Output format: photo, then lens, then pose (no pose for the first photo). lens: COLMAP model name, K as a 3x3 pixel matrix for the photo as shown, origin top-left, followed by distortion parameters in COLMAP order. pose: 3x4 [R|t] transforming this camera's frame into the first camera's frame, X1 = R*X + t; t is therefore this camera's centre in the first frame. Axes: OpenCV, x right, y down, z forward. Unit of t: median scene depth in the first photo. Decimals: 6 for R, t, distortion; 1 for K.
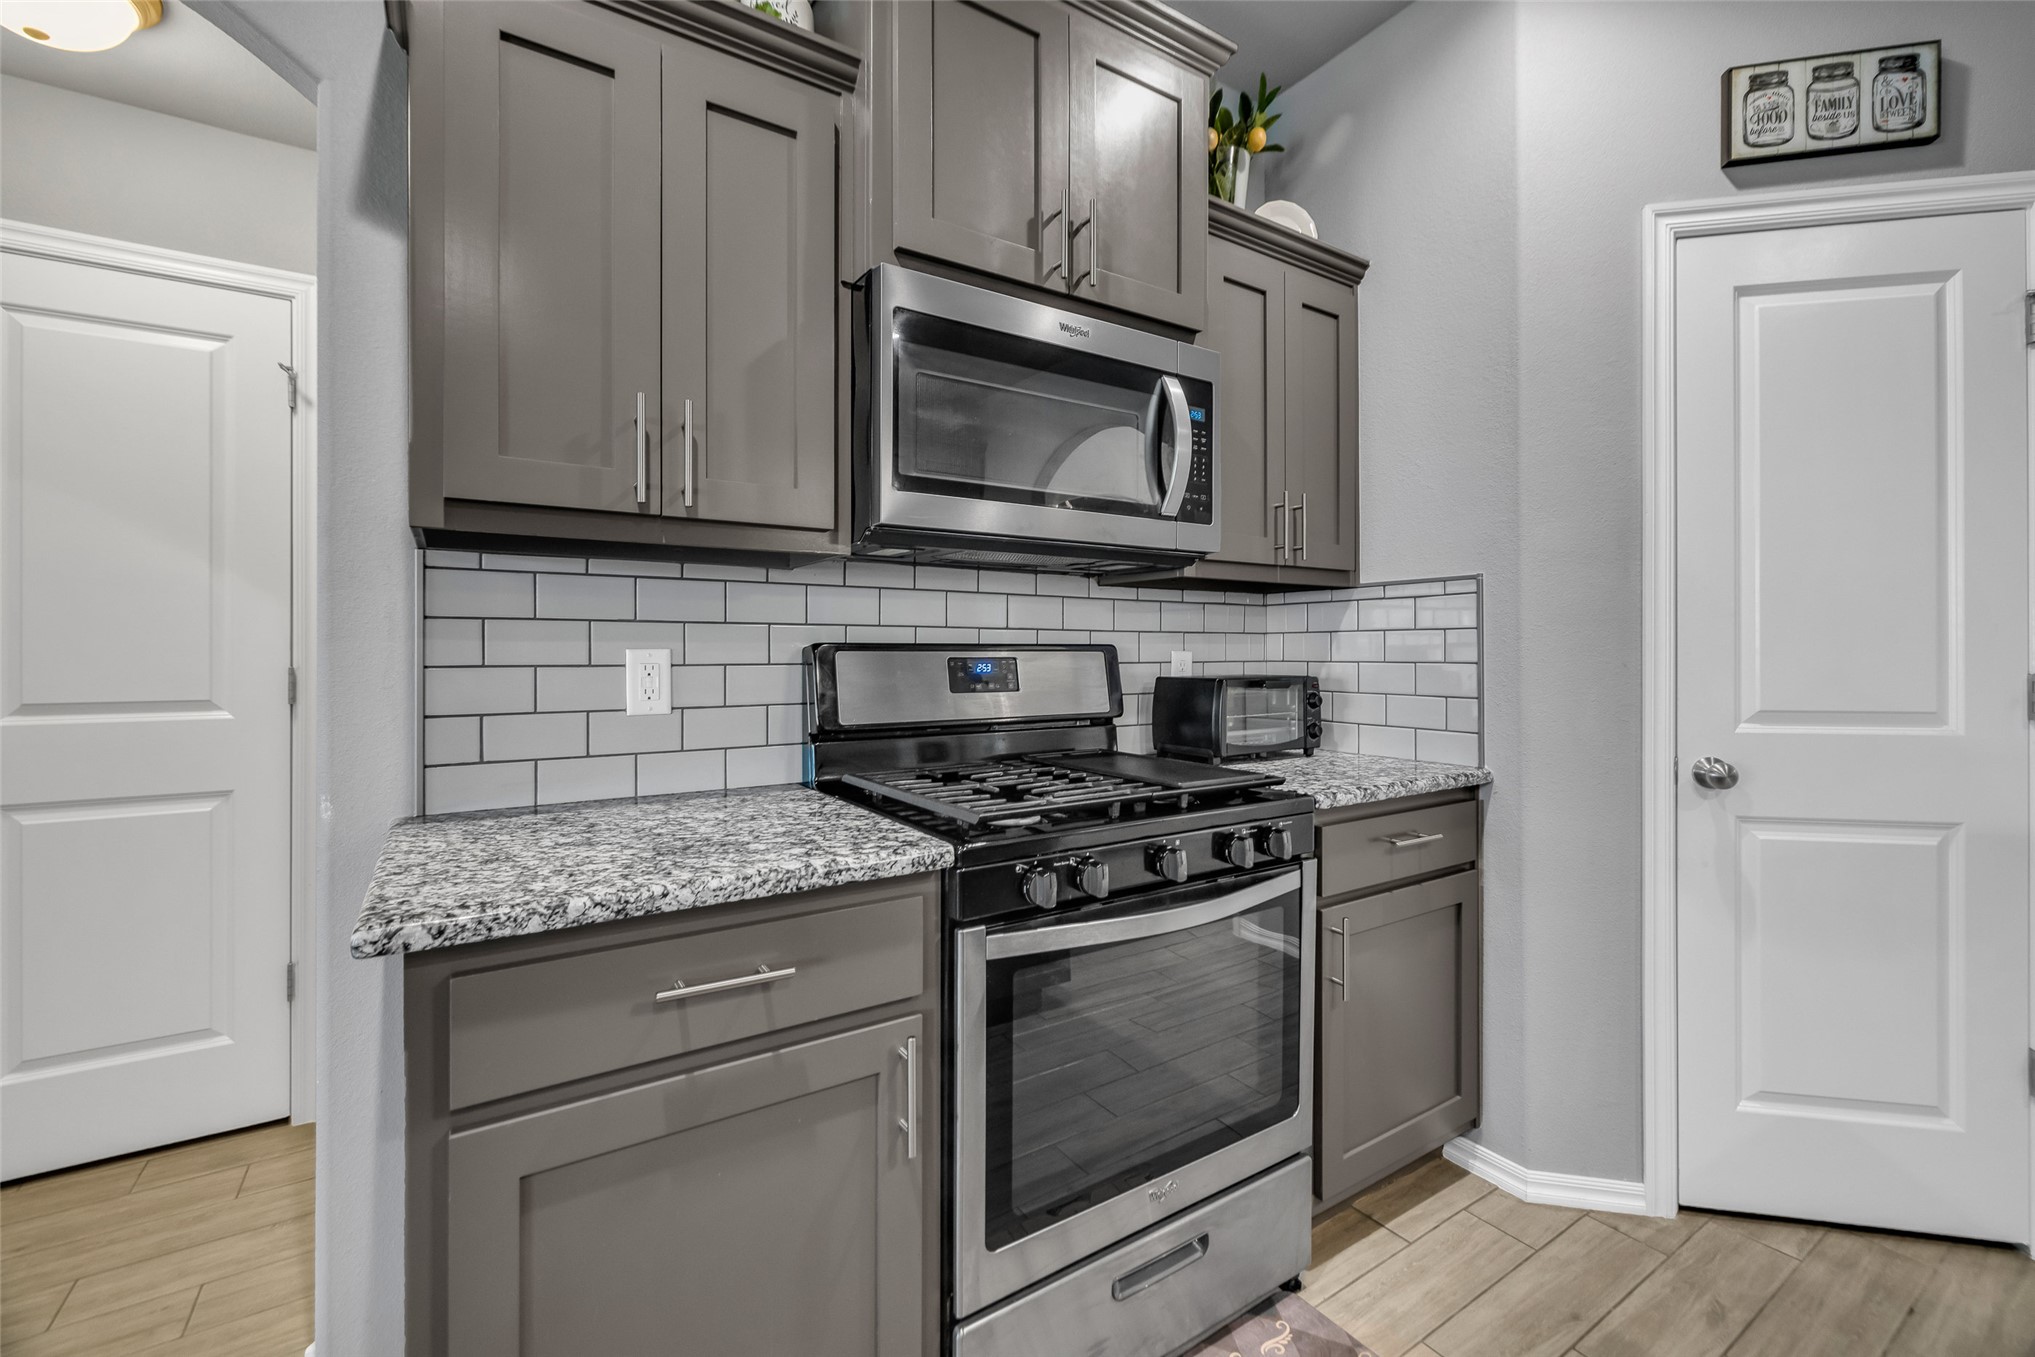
lens RADIAL K [[856.9, 0, 1013.8], [0, 856.9, 650.2], [0, 0, 1]] dist [-0.003662, 0.000930]
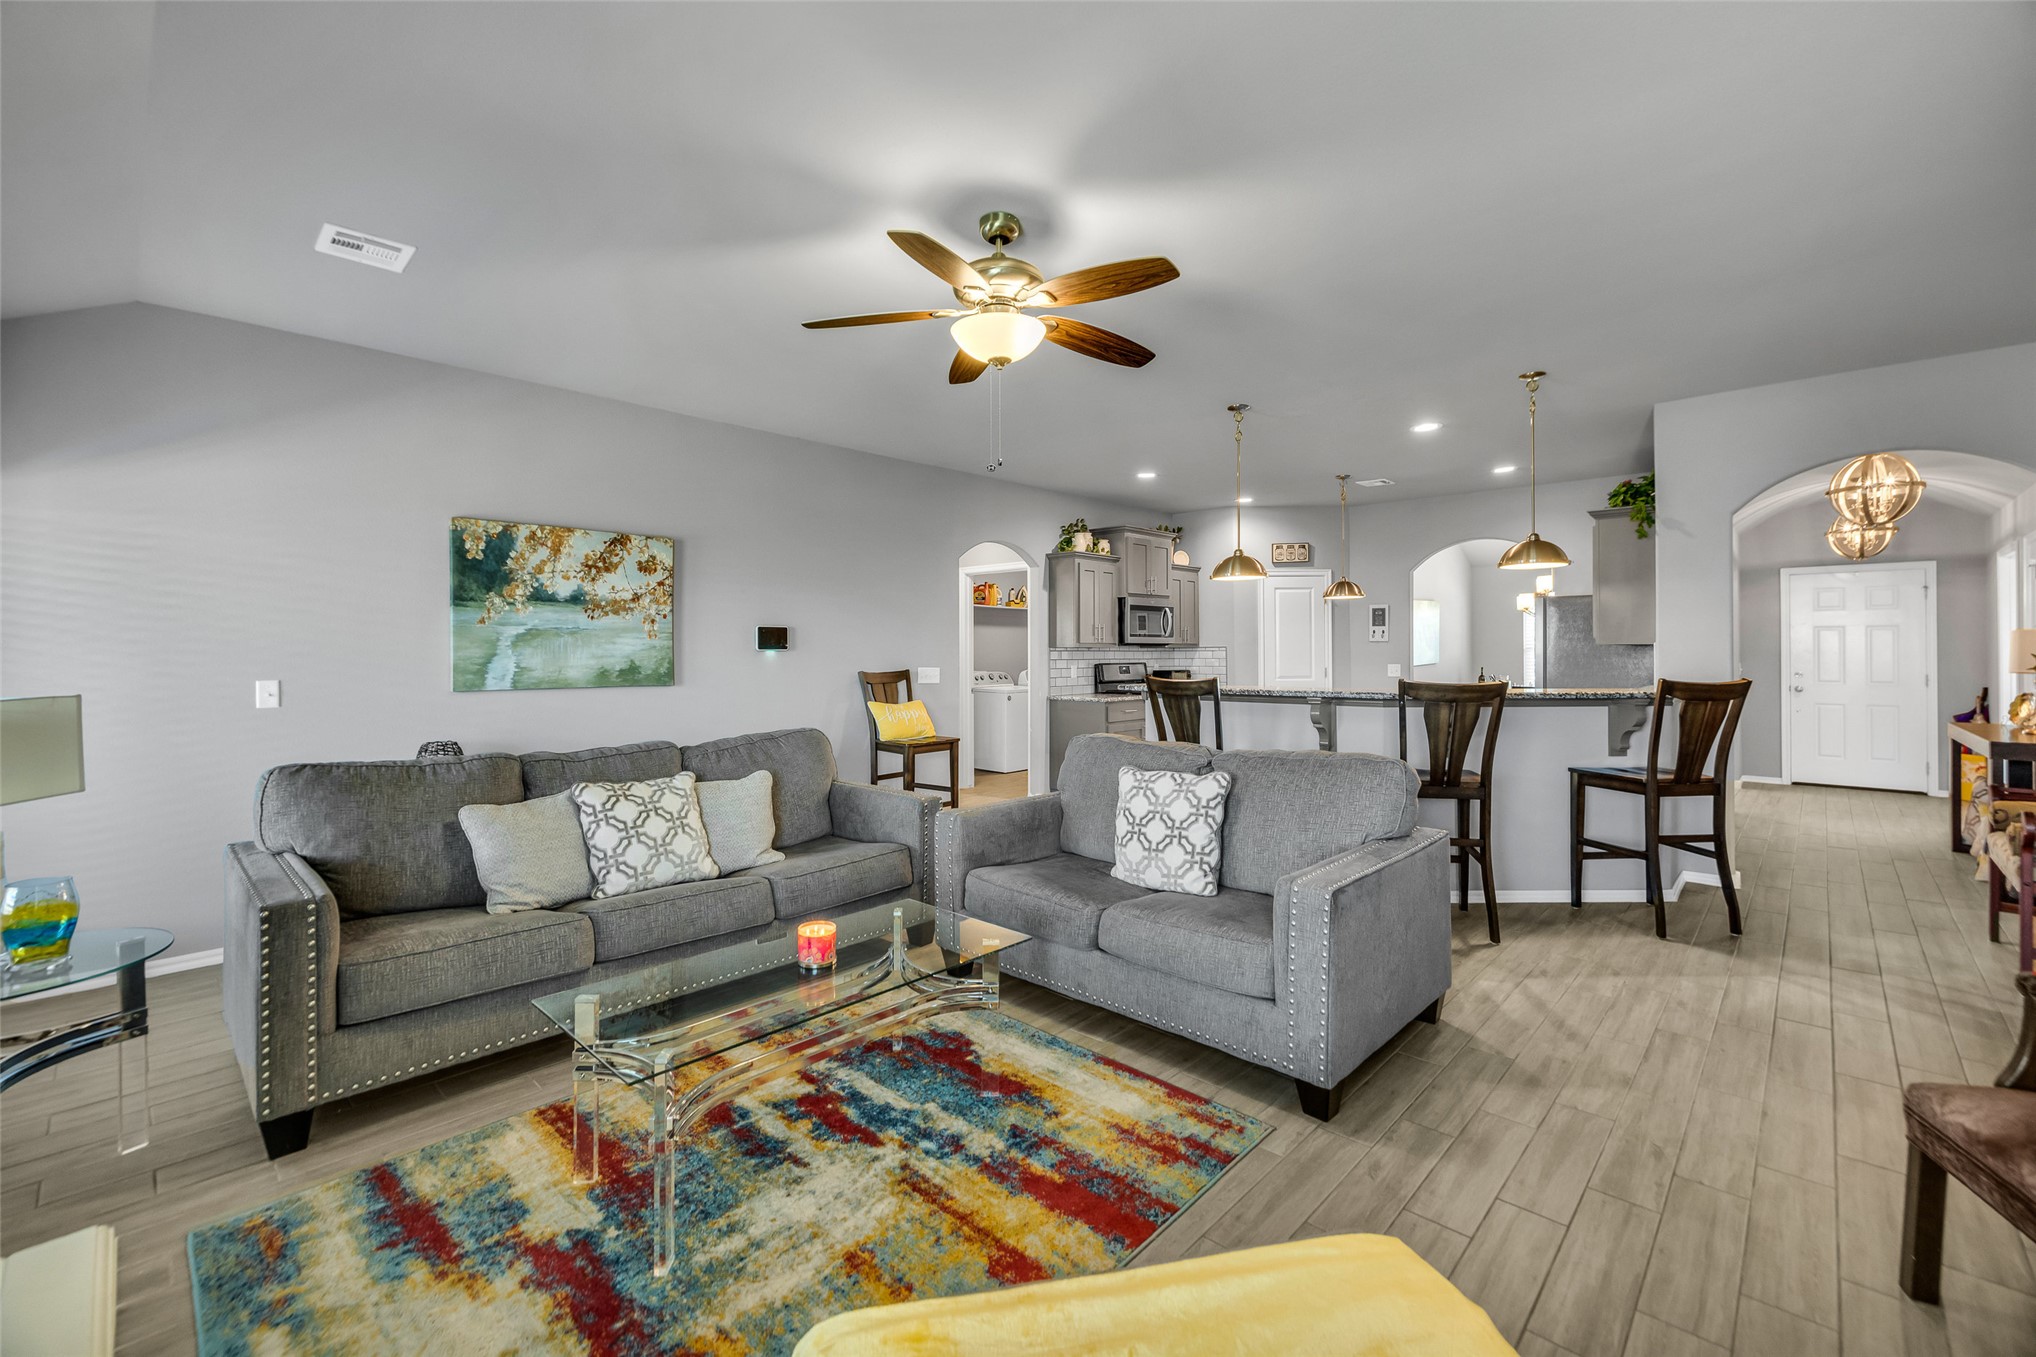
lens RADIAL K [[857.3, 0, 997.6], [0, 857.3, 649.9], [0, 0, 1]] dist [-0.003662, 0.000930]
pose [[0.977574, -0.003228, 0.210568, -1.716707], [0.003770, 0.999991, -0.002169, -0.072434], [-0.210559, 0.002914, 0.977577, -3.424841]]
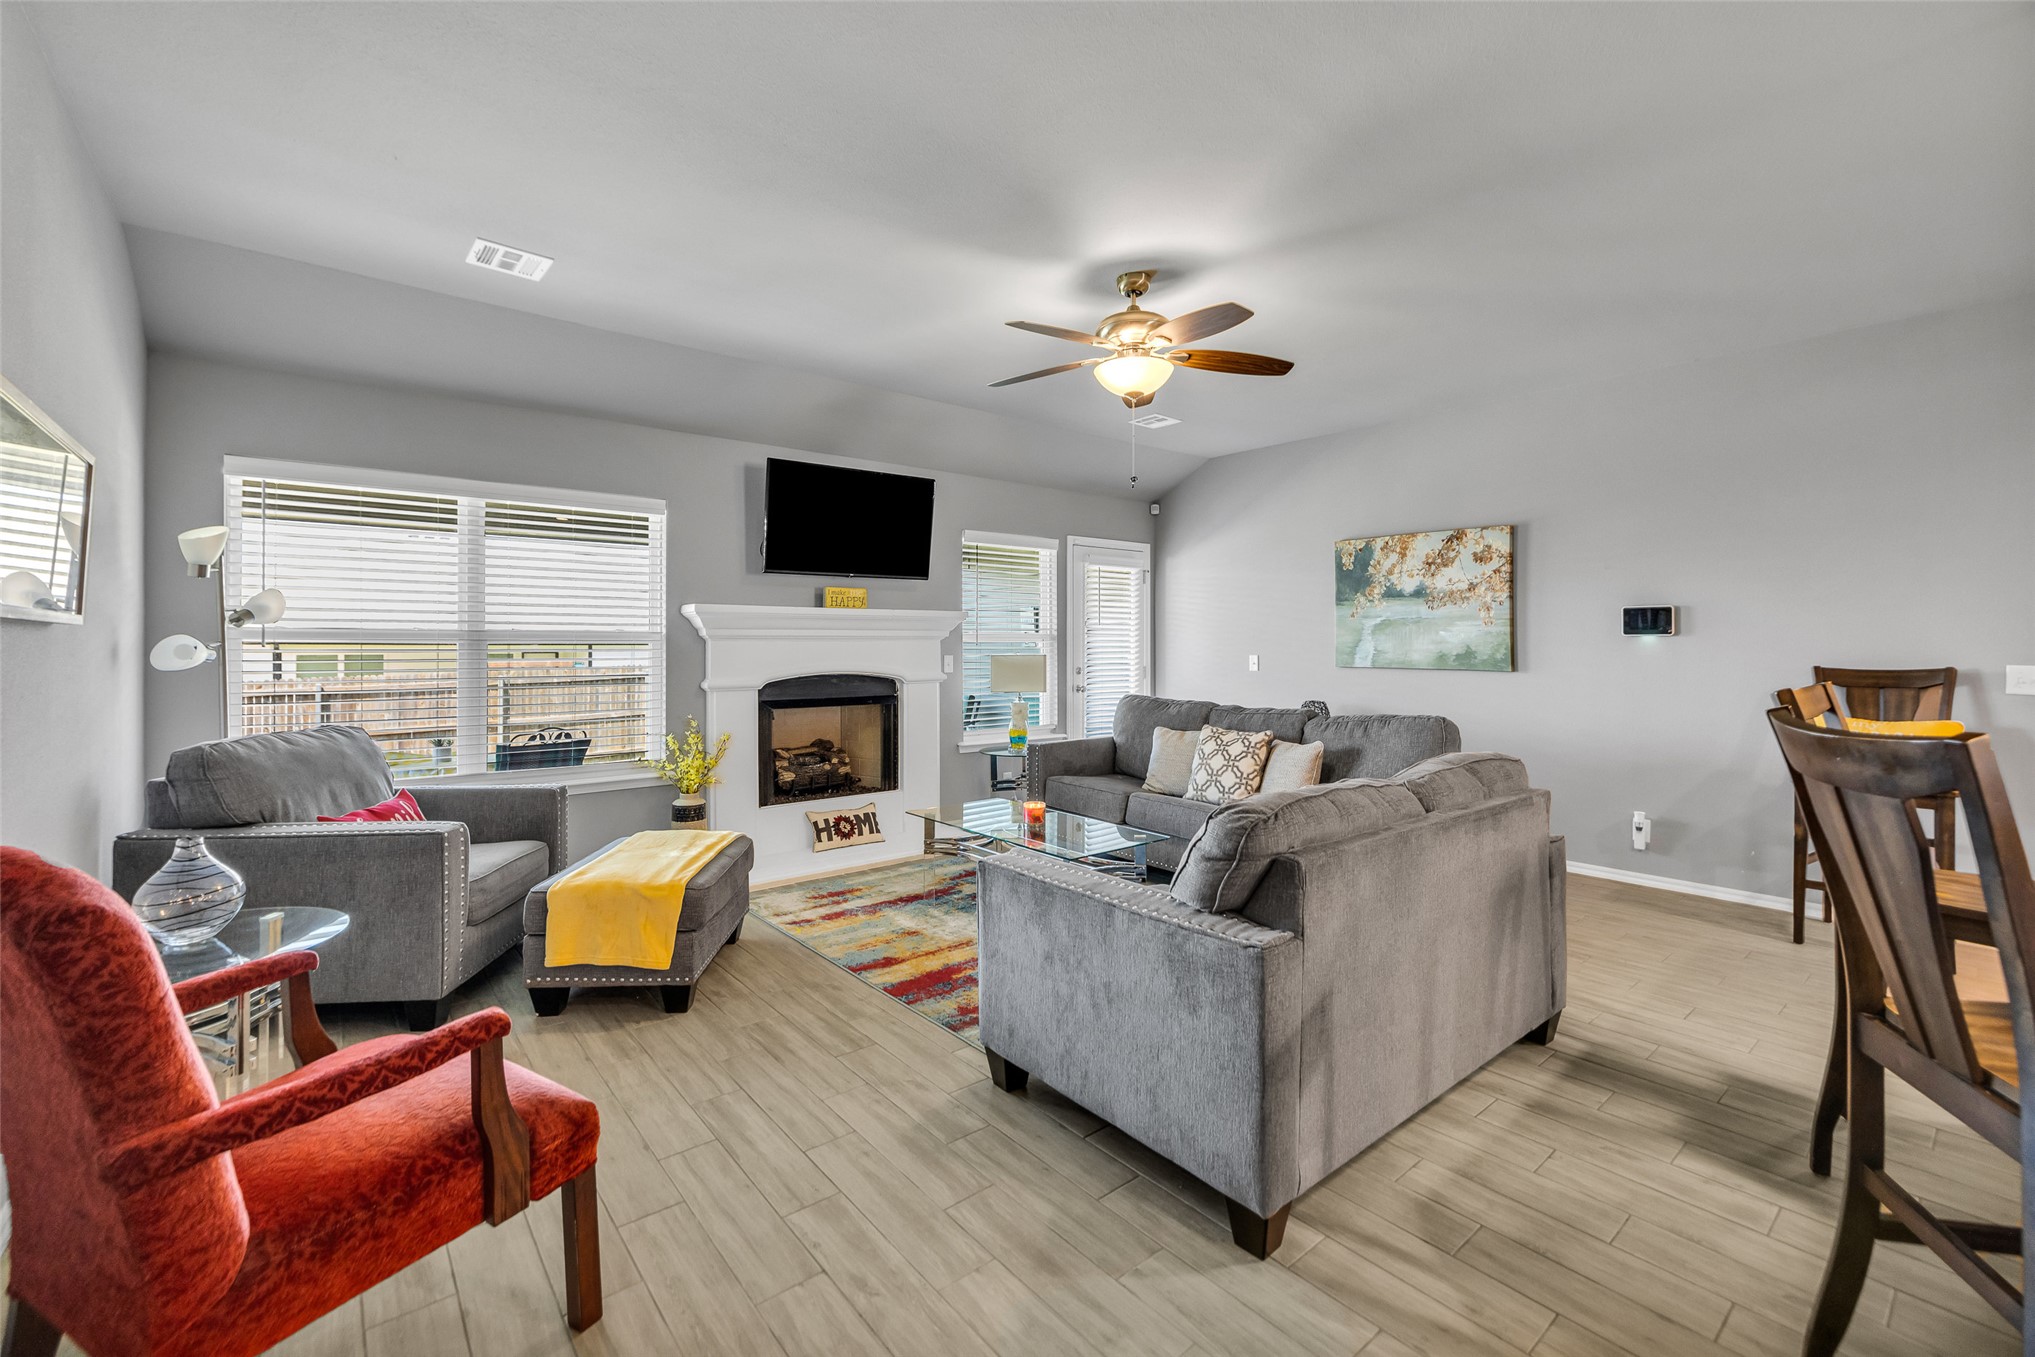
lens RADIAL K [[856.9, 0, 1025.2], [0, 856.9, 644.6], [0, 0, 1]] dist [-0.003662, 0.000930]
pose [[0.101261, 0.001792, -0.994858, 0.548245], [0.001435, 0.999997, 0.001947, -0.061556], [0.994859, -0.001625, 0.101258, -2.276246]]
